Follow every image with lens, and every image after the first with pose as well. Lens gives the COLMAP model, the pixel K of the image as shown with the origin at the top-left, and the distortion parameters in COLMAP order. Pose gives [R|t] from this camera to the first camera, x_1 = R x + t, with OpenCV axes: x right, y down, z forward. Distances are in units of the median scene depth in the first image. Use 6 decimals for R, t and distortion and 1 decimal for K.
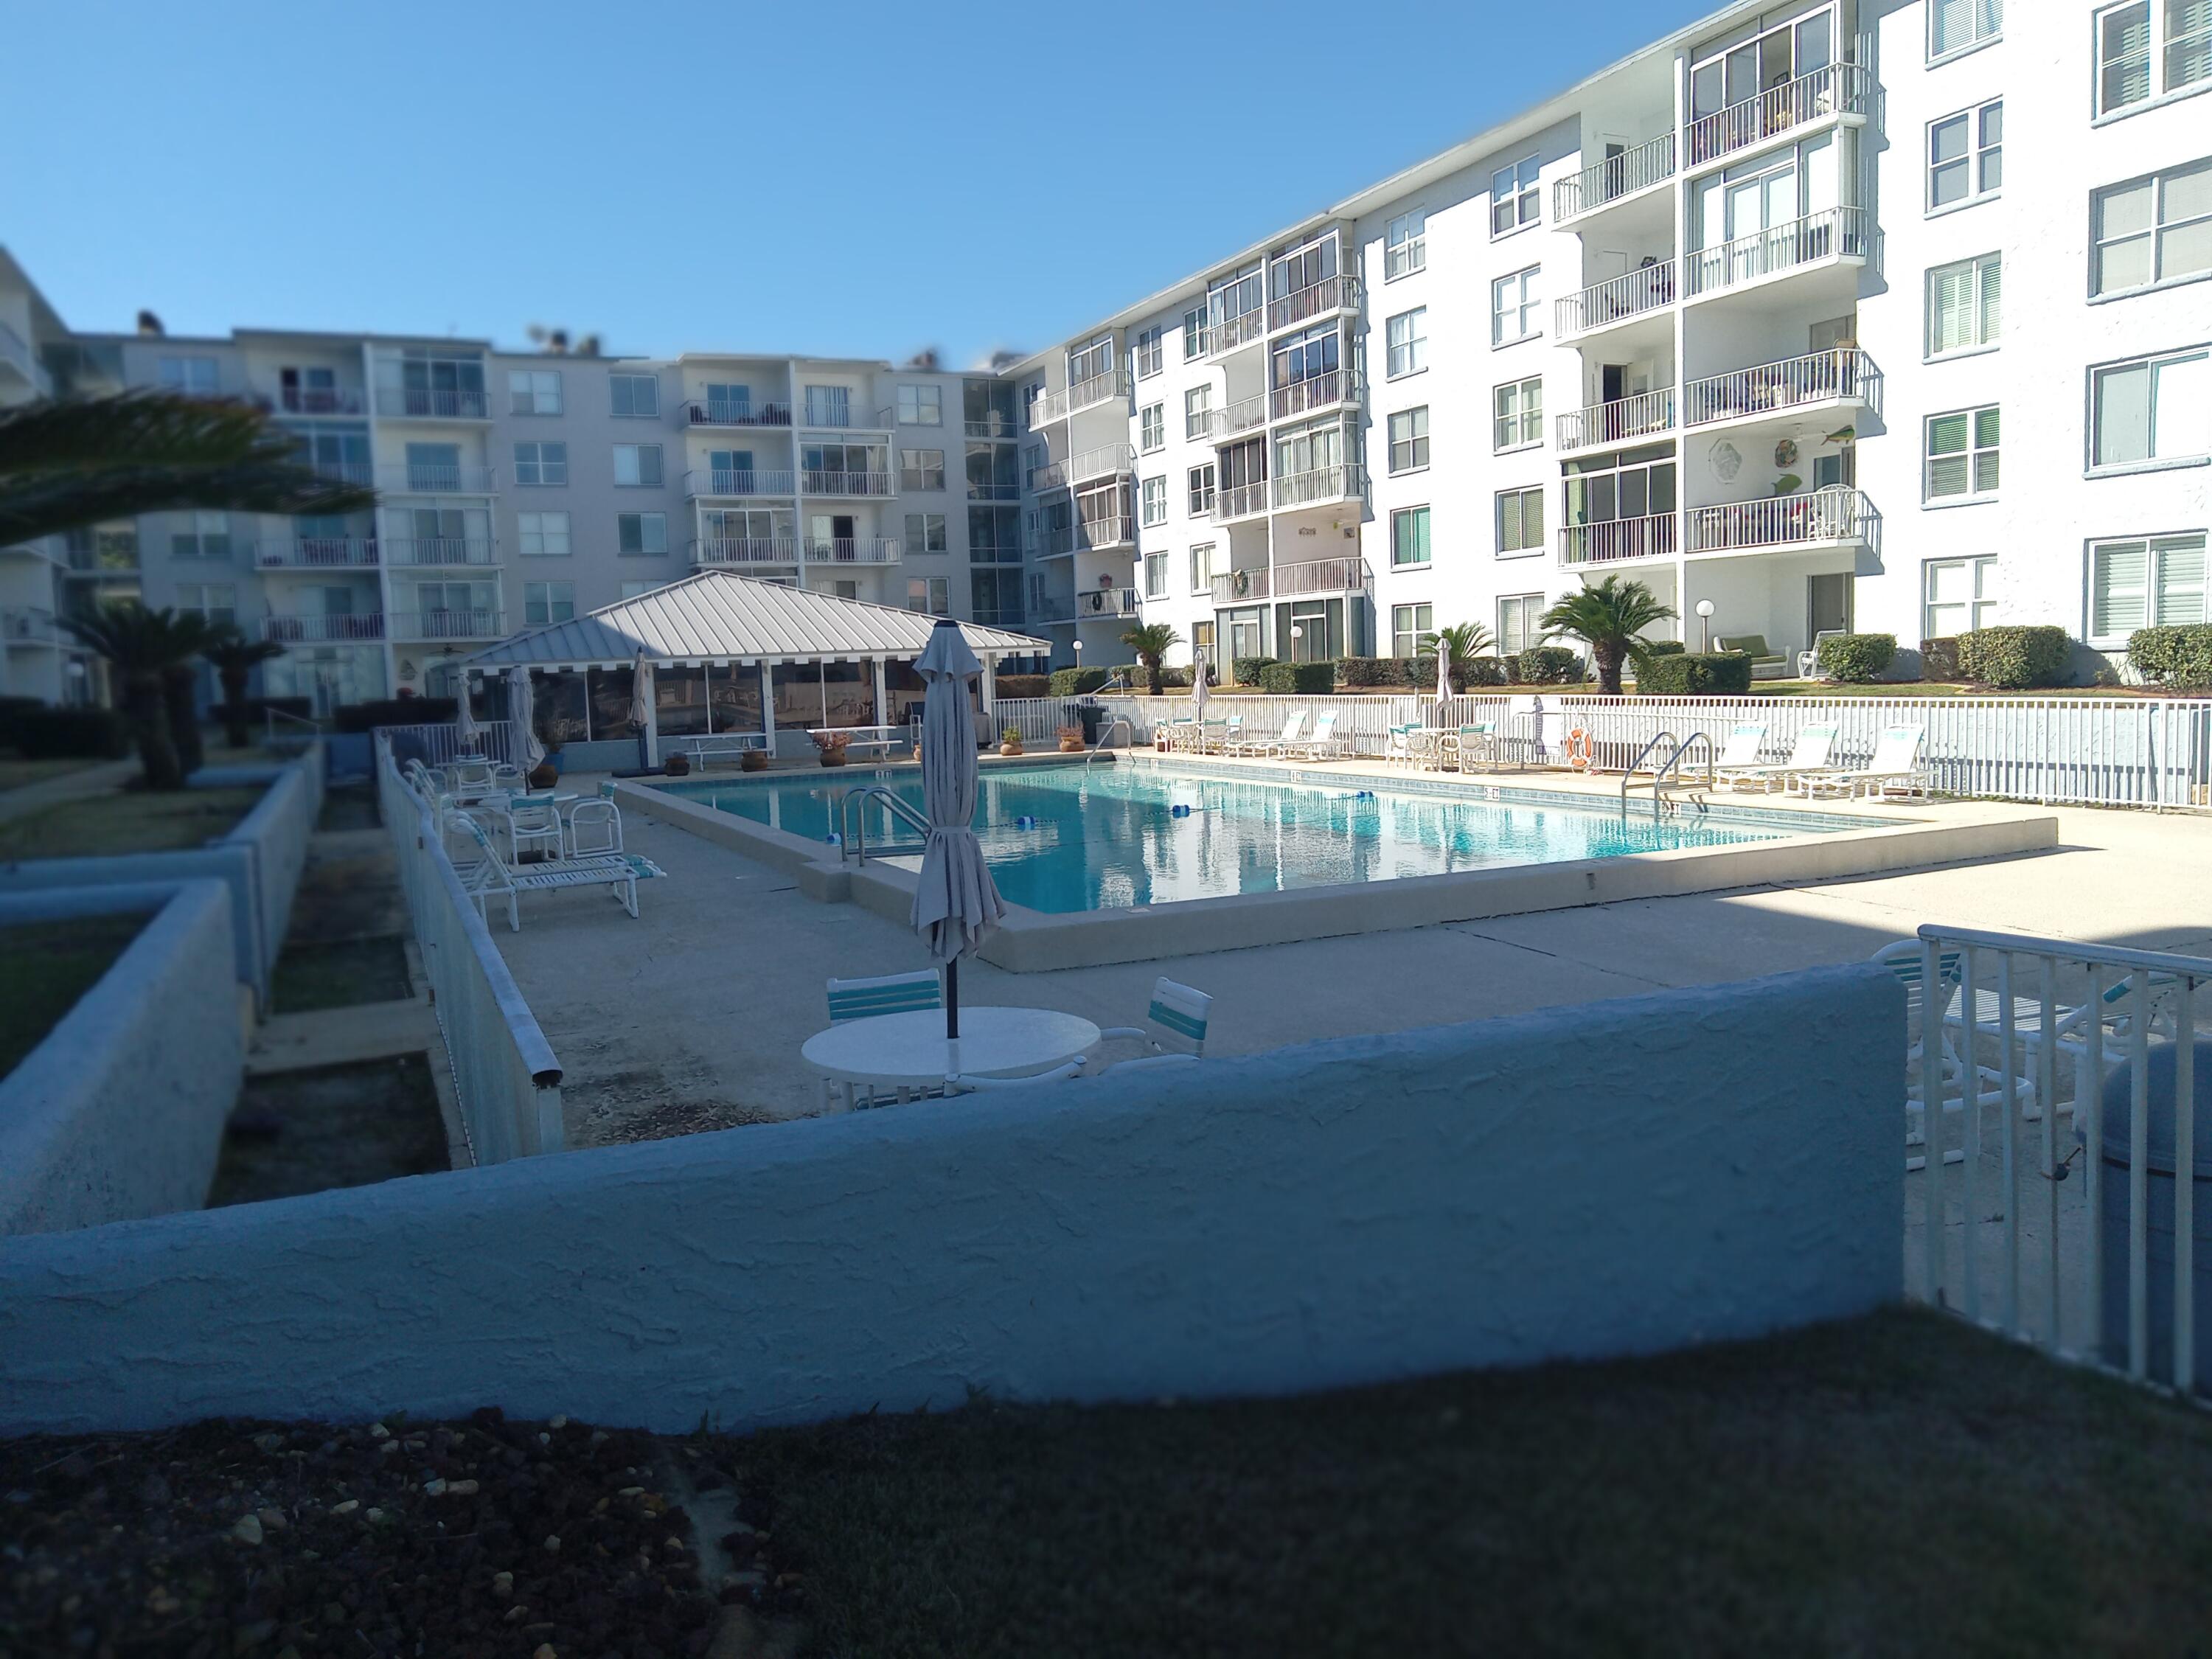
lens RADIAL K [[1606.9, 0, 1121.2], [0, 1606.9, 830.5], [0, 0, 1]] dist [-0.025452, -0.002884]
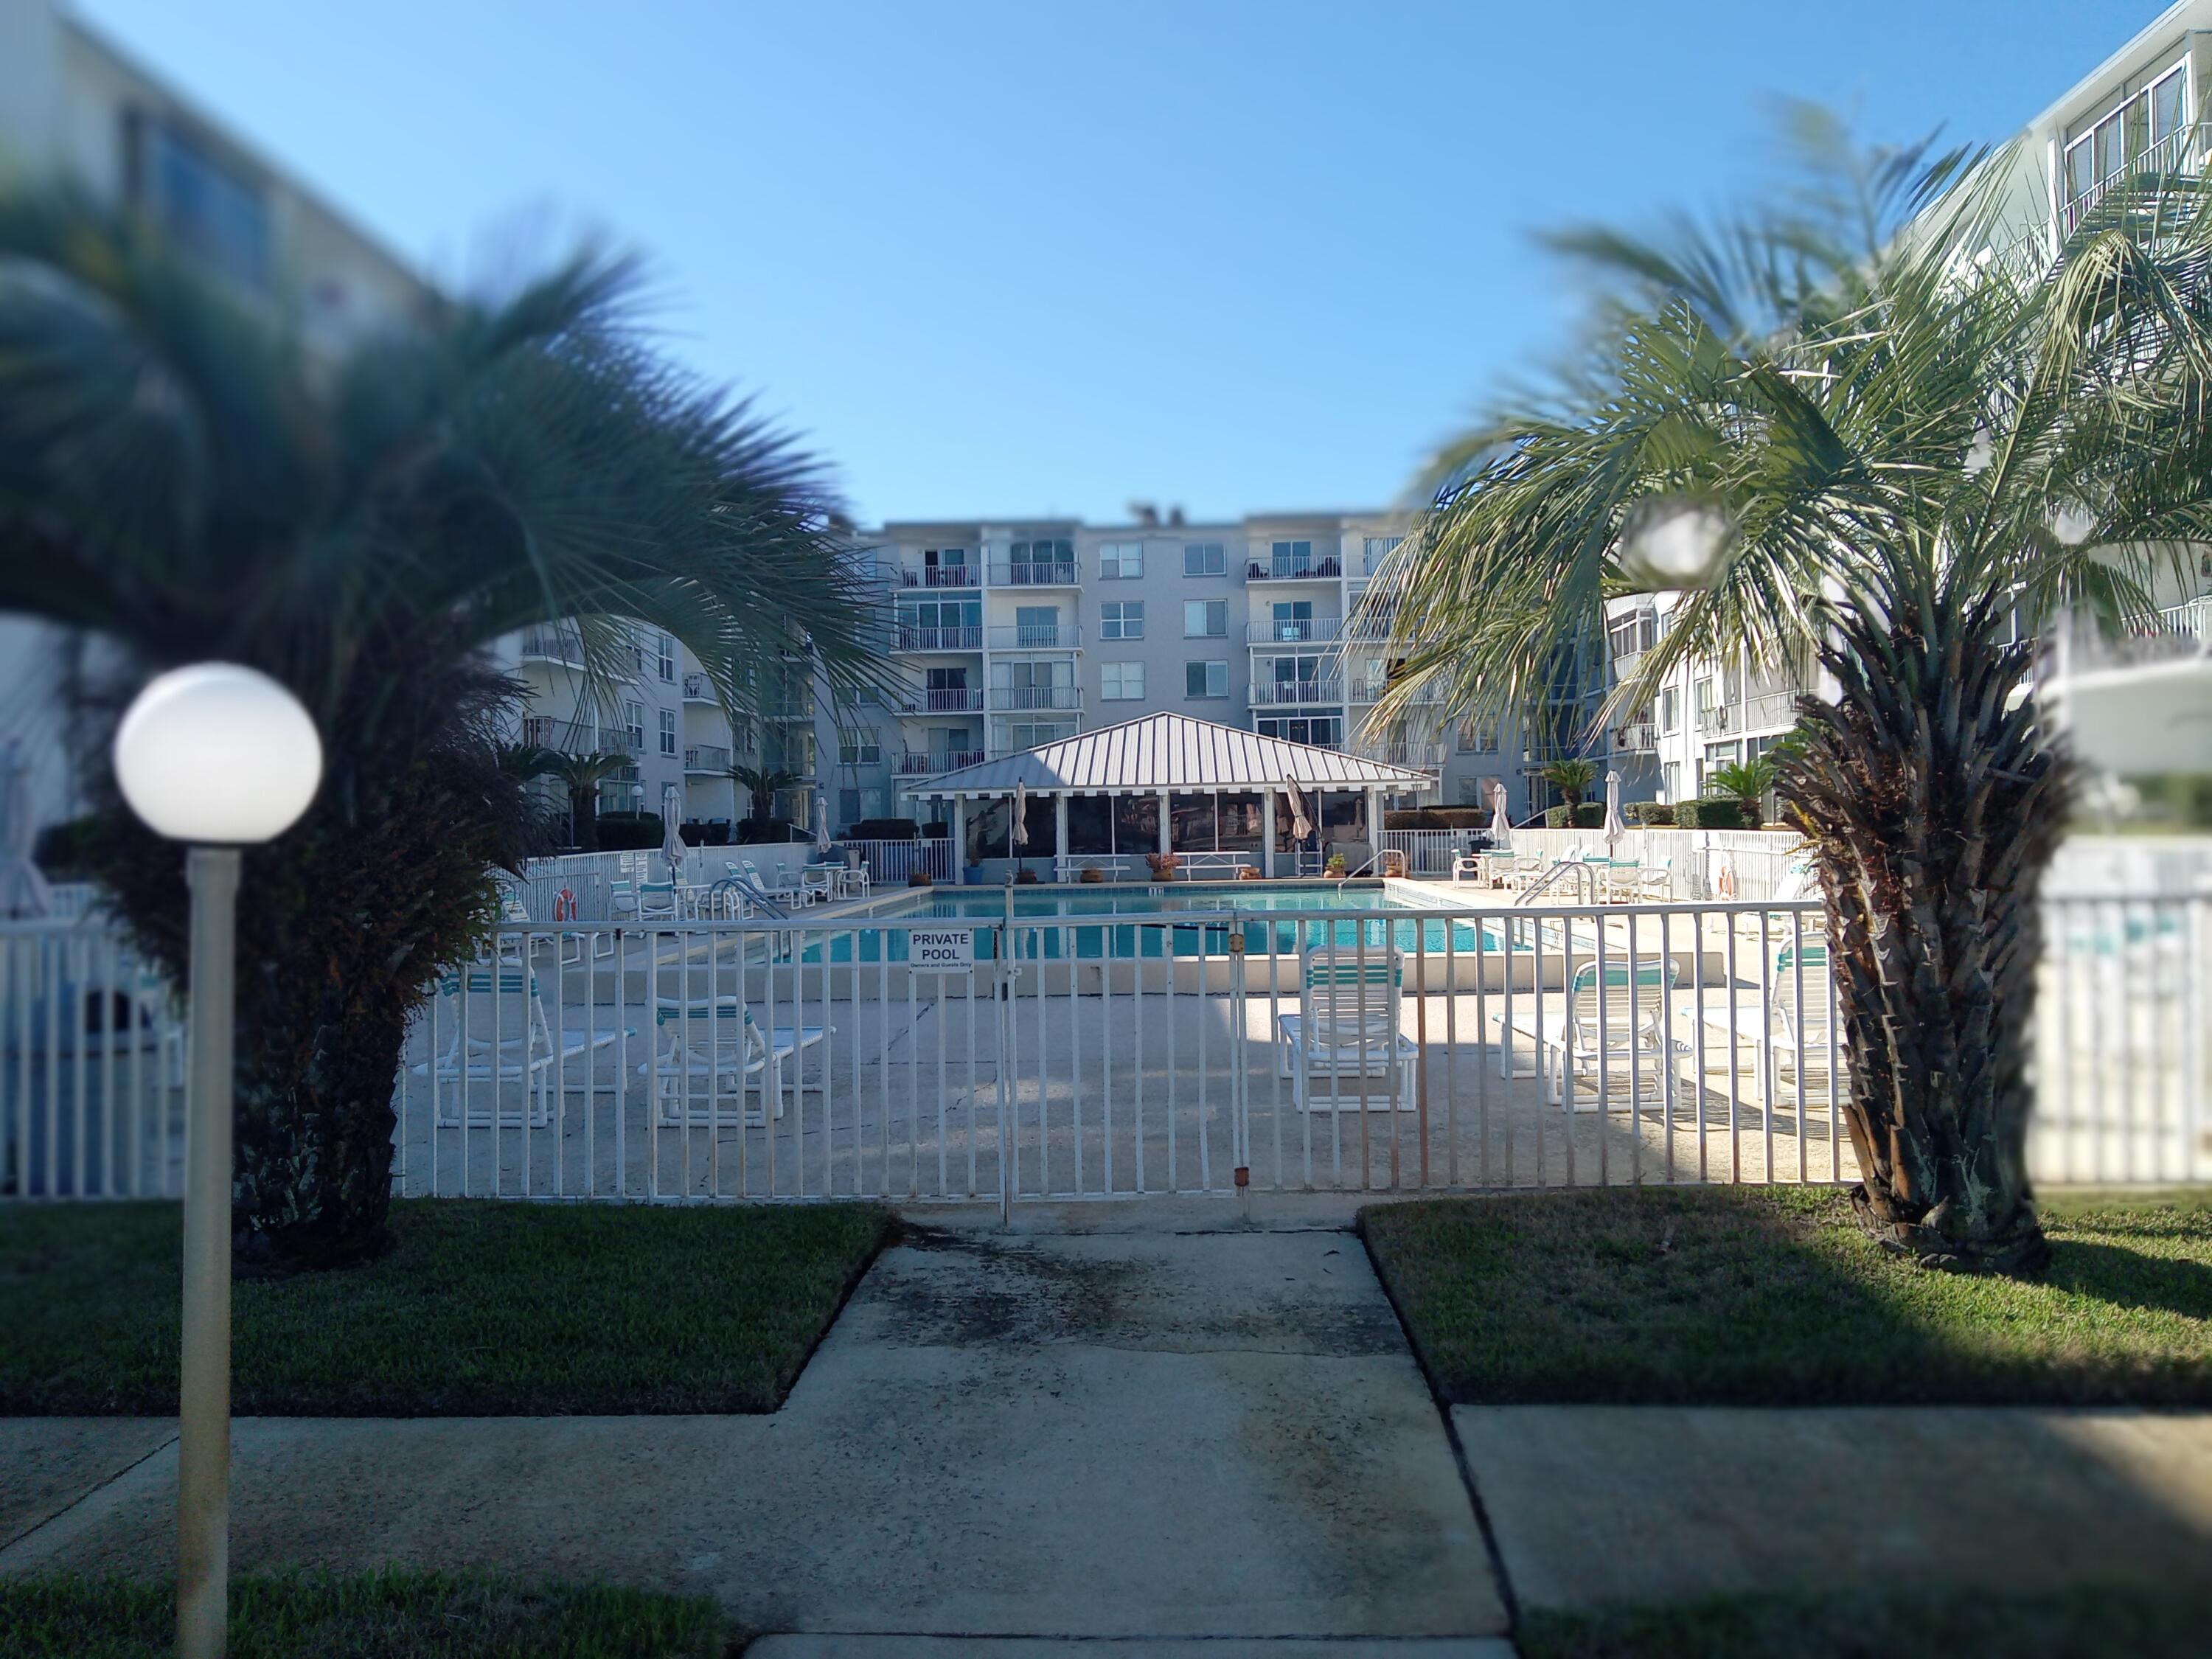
lens RADIAL K [[1606.9, 0, 1100.2], [0, 1606.9, 818.0], [0, 0, 1]] dist [-0.025452, -0.002884]
pose [[0.883283, 0.017166, -0.468526, 0.170547], [-0.060613, 0.995124, -0.077812, 0.001847], [0.464906, 0.097129, 0.880016, -0.005419]]
